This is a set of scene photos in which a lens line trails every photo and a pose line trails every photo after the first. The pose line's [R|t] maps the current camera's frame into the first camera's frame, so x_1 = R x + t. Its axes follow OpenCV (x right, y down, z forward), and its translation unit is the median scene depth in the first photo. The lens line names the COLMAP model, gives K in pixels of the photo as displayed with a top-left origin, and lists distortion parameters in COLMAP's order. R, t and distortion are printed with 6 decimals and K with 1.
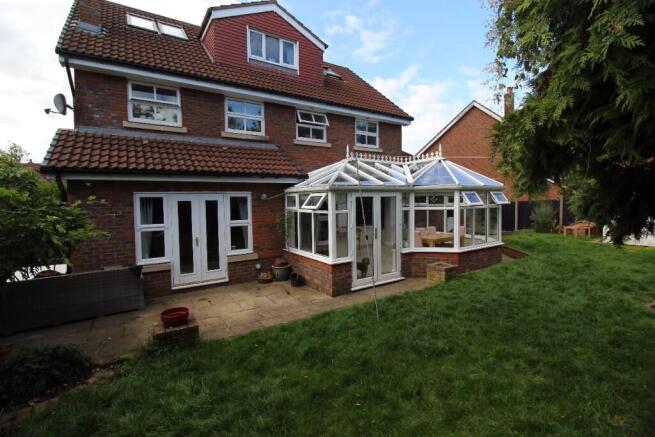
lens RADIAL K [[302.2, 0, 327.5], [0, 302.2, 218.5], [0, 0, 1]] dist [0.000322, -0.015625]
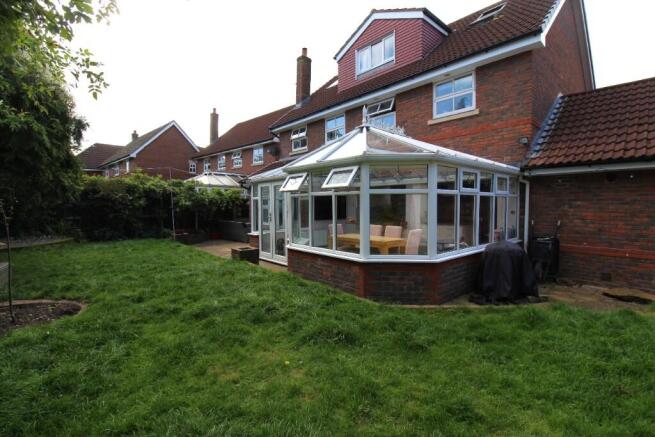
lens RADIAL K [[302.2, 0, 327.5], [0, 302.2, 218.5], [0, 0, 1]] dist [0.000322, -0.015625]
pose [[0.129716, 0.063124, -0.989540, 0.859978], [-0.048925, 0.997163, 0.057197, -0.001851], [0.990343, 0.040994, 0.132436, 0.735582]]
